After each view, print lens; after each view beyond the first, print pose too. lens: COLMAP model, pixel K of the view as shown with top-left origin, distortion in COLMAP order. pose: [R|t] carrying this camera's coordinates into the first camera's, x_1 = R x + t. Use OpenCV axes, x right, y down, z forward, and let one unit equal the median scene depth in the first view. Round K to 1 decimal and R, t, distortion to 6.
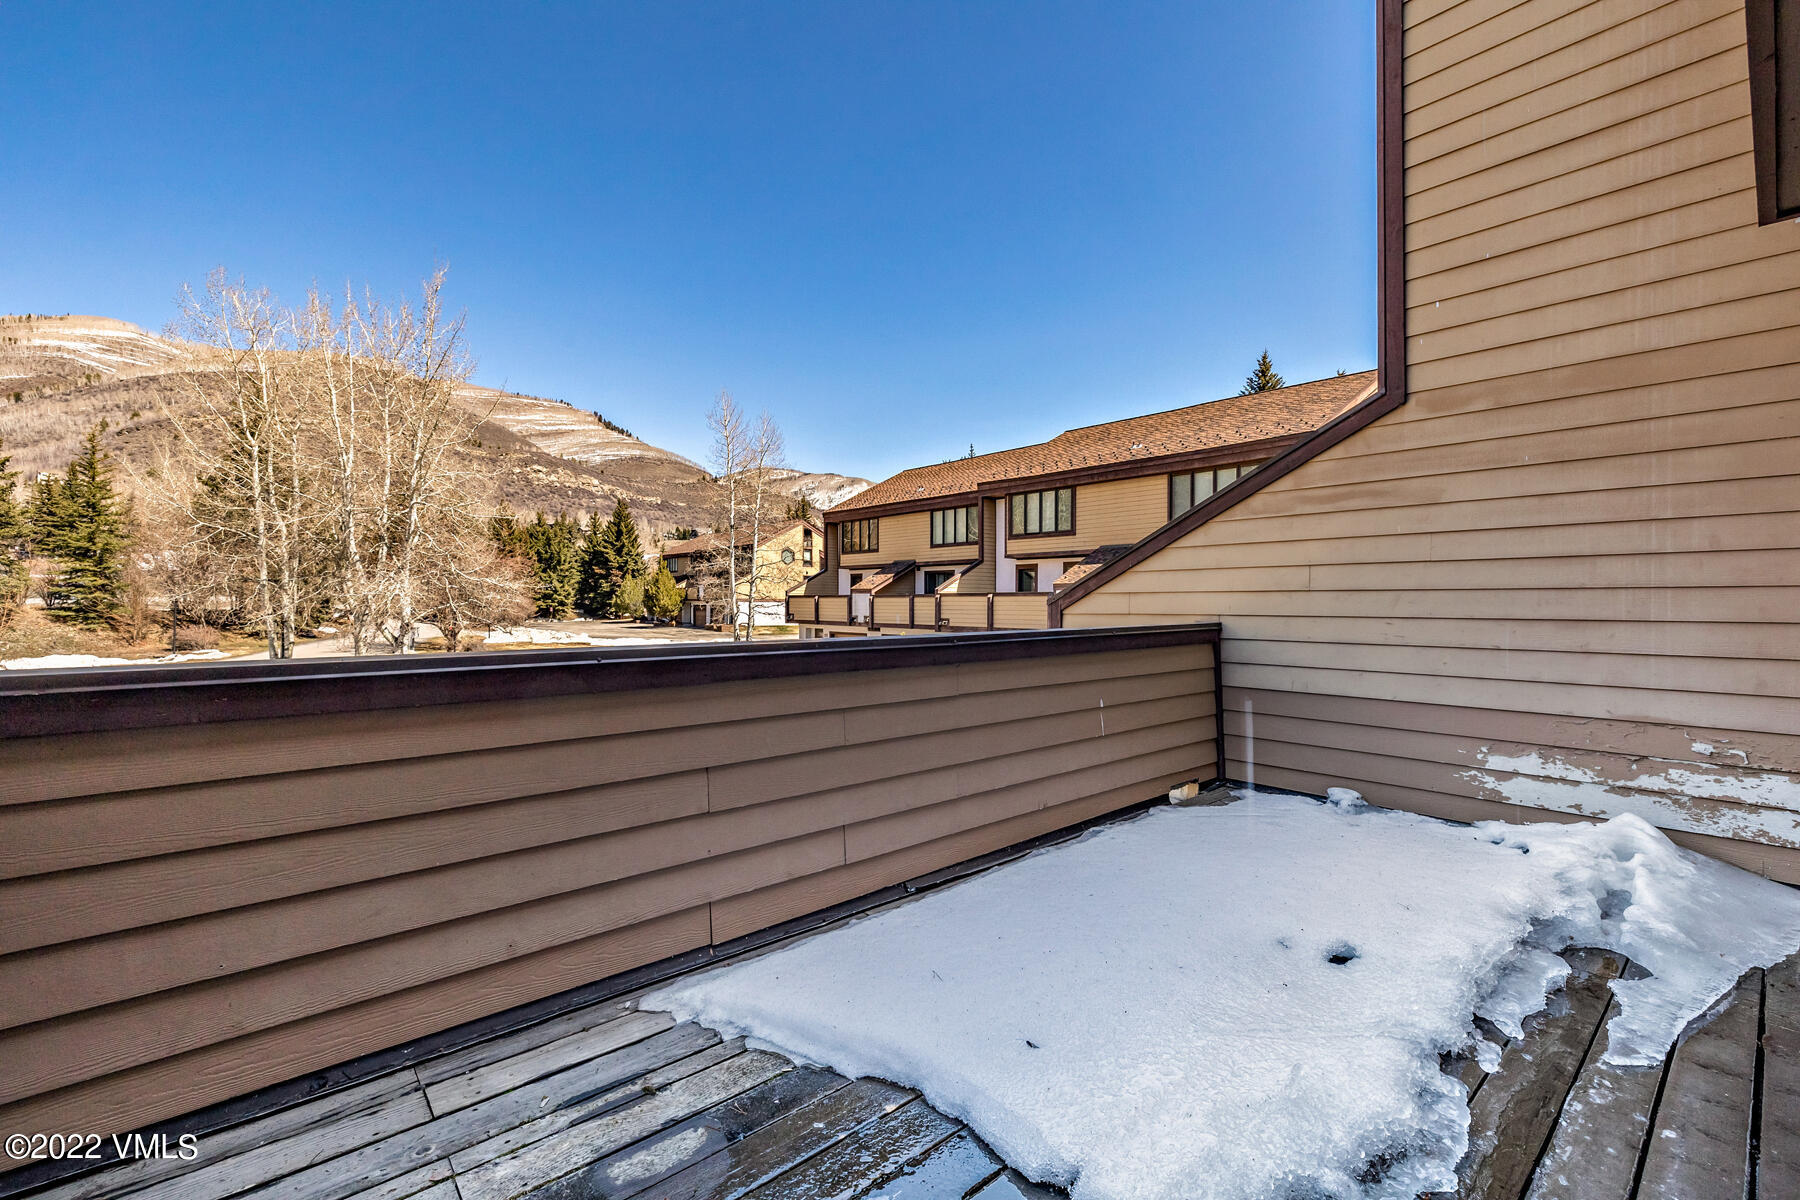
lens RADIAL K [[748.4, 0, 927.6], [0, 748.4, 601.6], [0, 0, 1]] dist [0.000779, -0.000002]
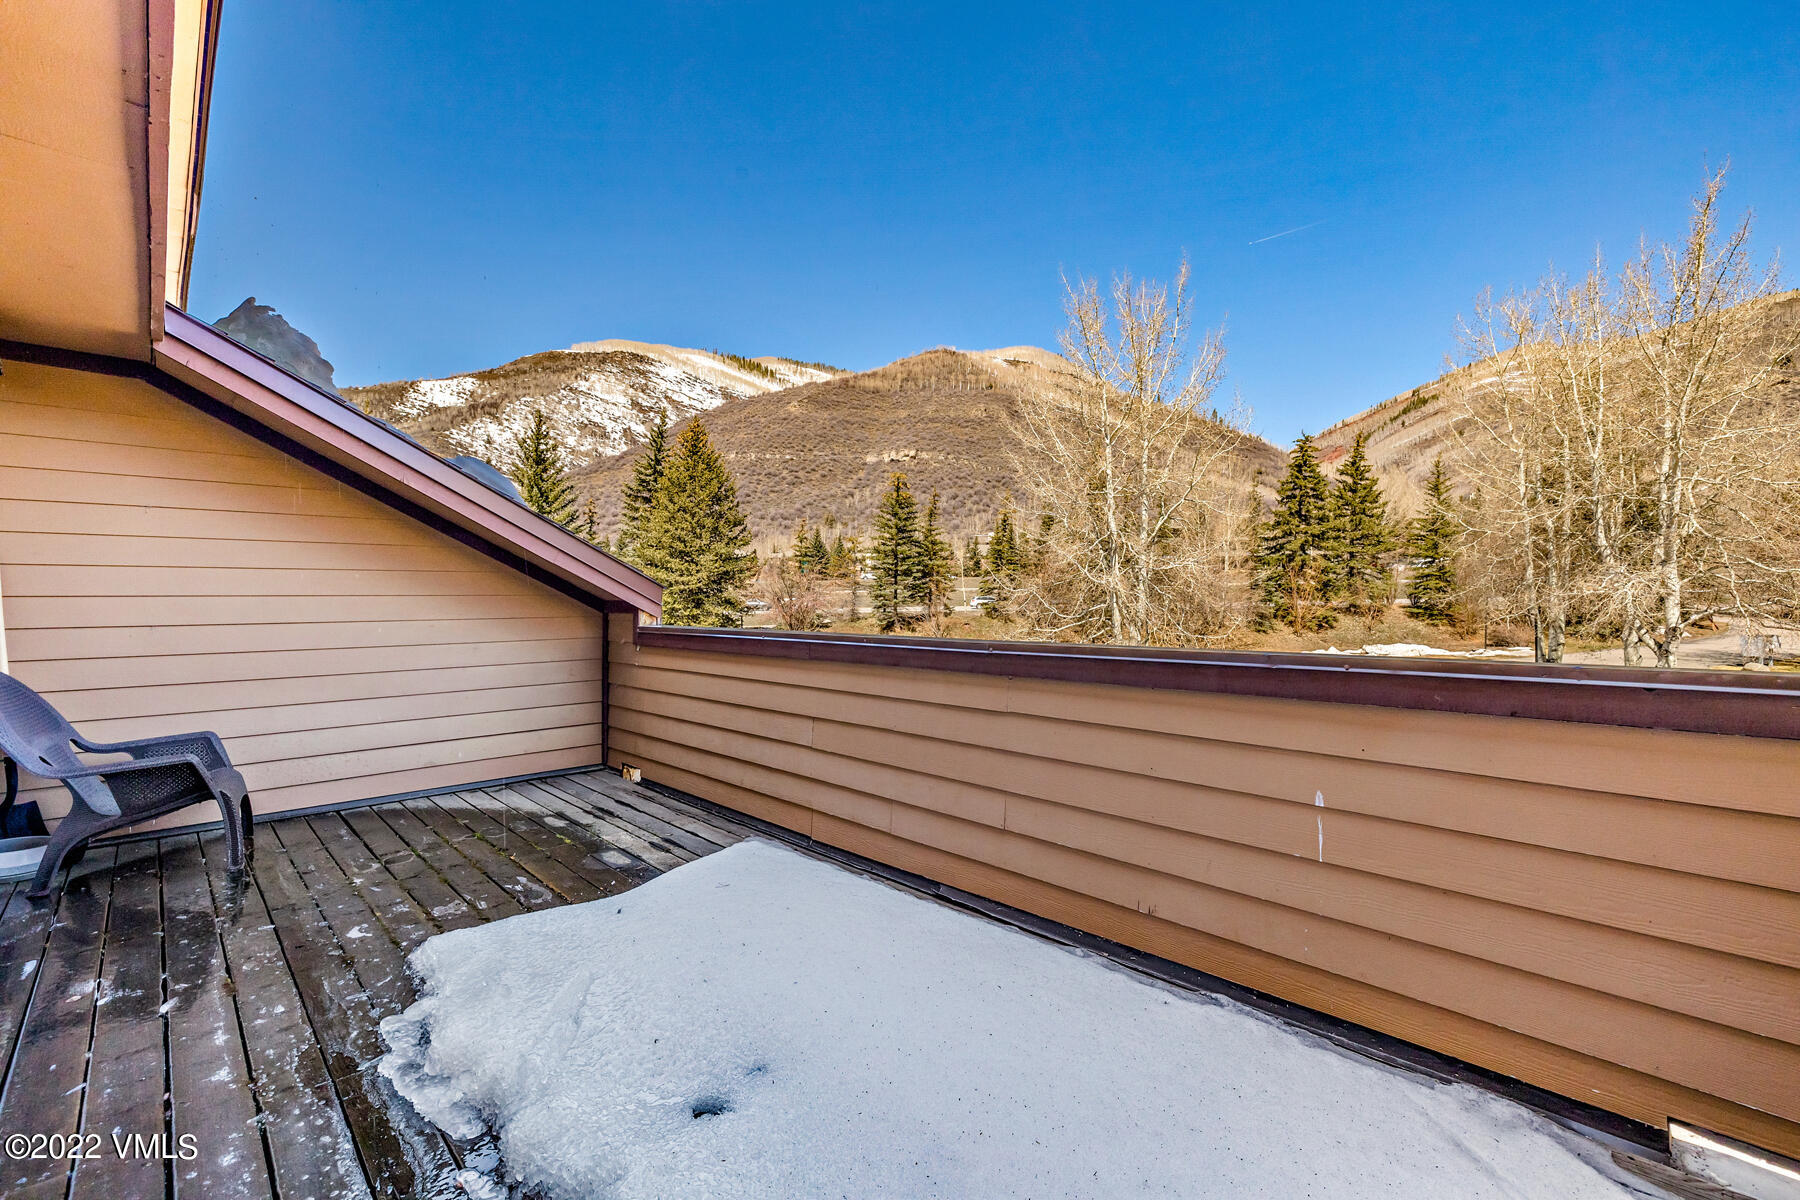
lens RADIAL K [[748.4, 0, 857.1], [0, 748.4, 599.8], [0, 0, 1]] dist [0.000779, -0.000002]
pose [[0.032854, -0.002524, -0.999457, 1.181027], [0.001025, 0.999996, -0.002491, -0.003174], [0.999460, -0.000943, 0.032856, 1.044606]]
